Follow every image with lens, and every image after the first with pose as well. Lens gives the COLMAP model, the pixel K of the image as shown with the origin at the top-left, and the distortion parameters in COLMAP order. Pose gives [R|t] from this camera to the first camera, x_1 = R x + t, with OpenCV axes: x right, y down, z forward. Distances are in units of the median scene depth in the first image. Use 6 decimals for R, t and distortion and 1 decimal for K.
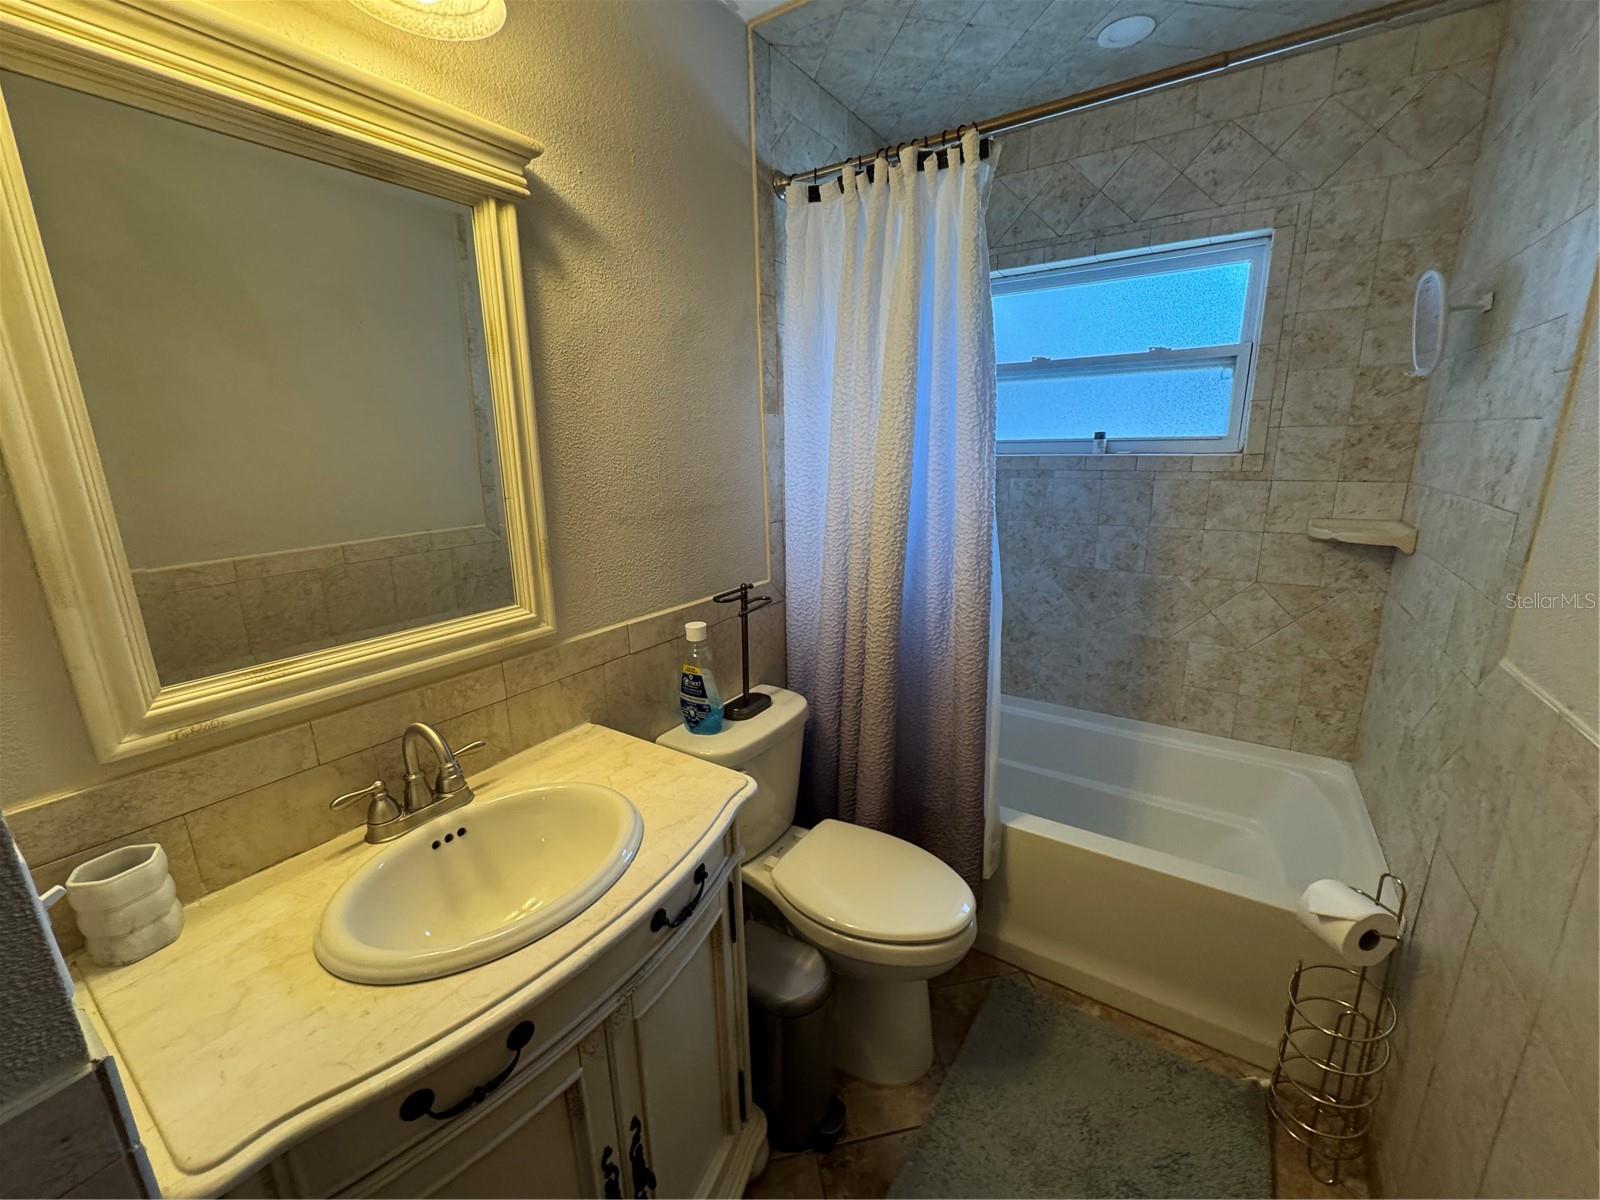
lens RADIAL K [[637.4, 0, 800.7], [0, 637.4, 598.7], [0, 0, 1]] dist [-0.002738, 0.000345]
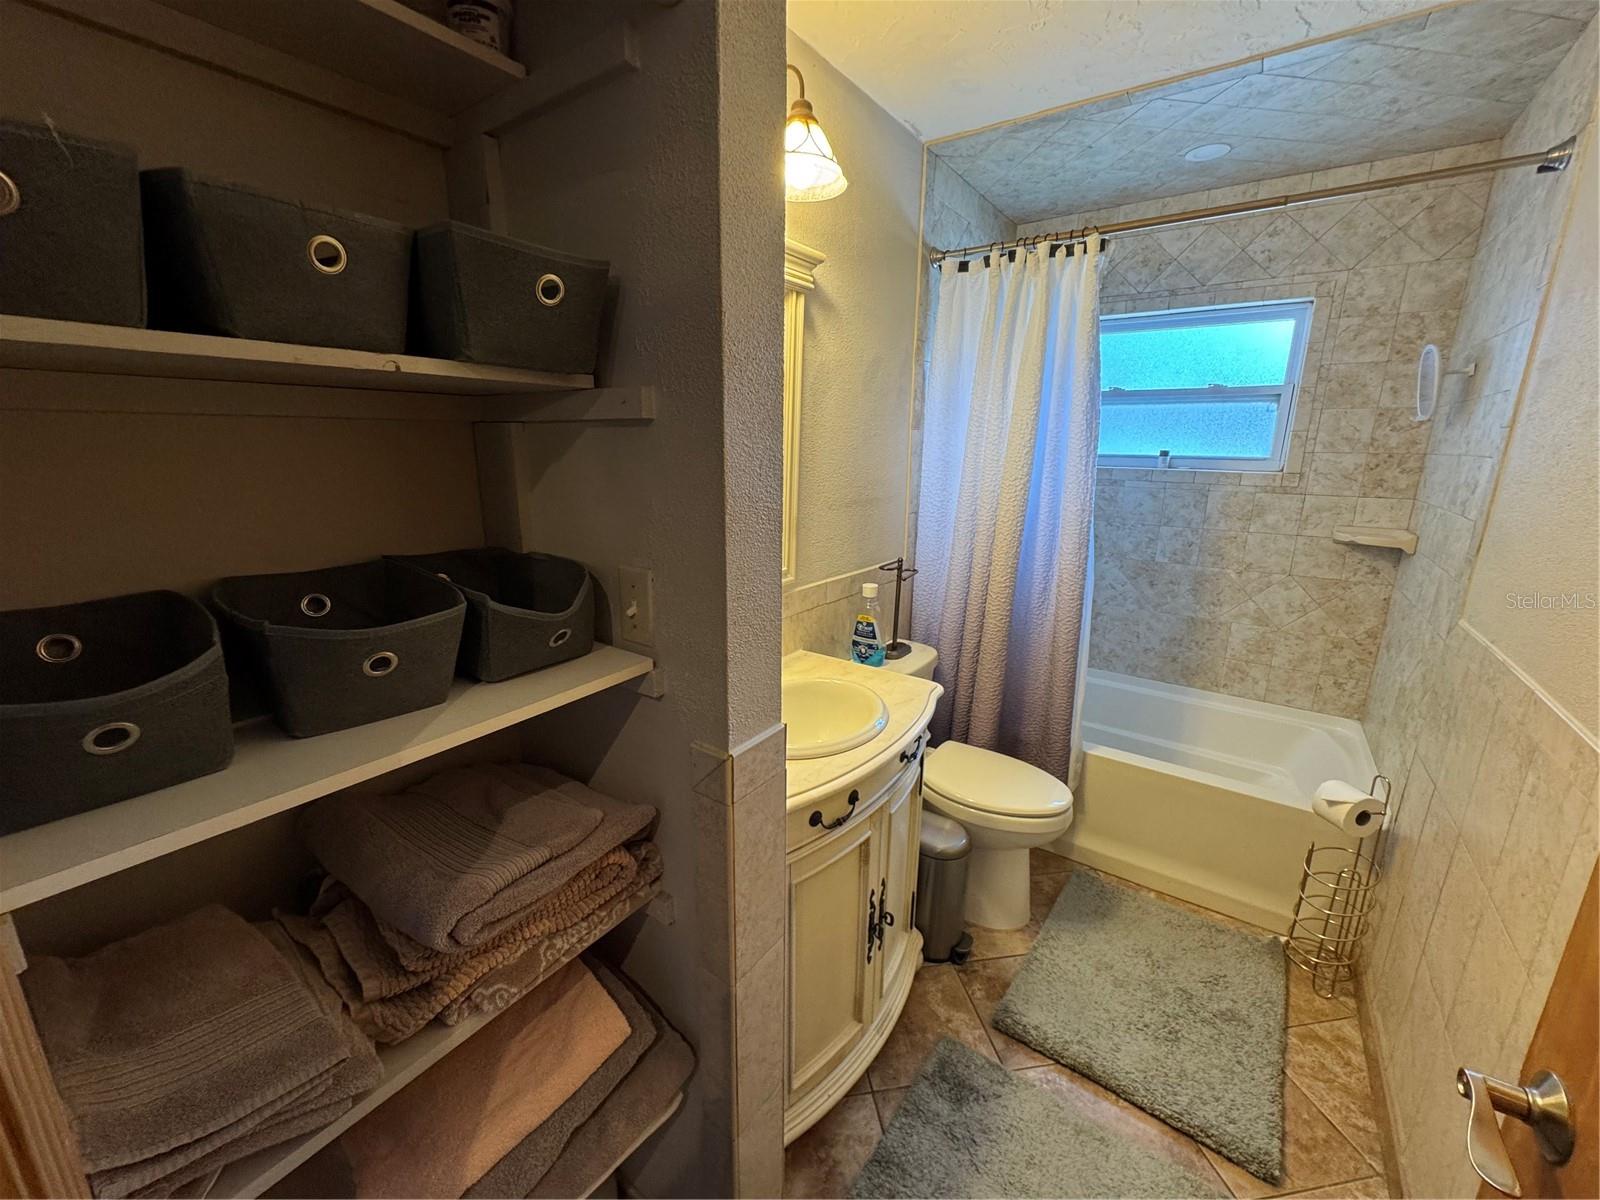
lens RADIAL K [[637.4, 0, 800.7], [0, 637.4, 598.7], [0, 0, 1]] dist [-0.002738, 0.000345]
pose [[0.998855, 0.039212, -0.027396, -0.247149], [-0.039176, 0.999231, 0.001838, 0.065657], [0.027447, -0.000762, 0.999623, -0.329209]]
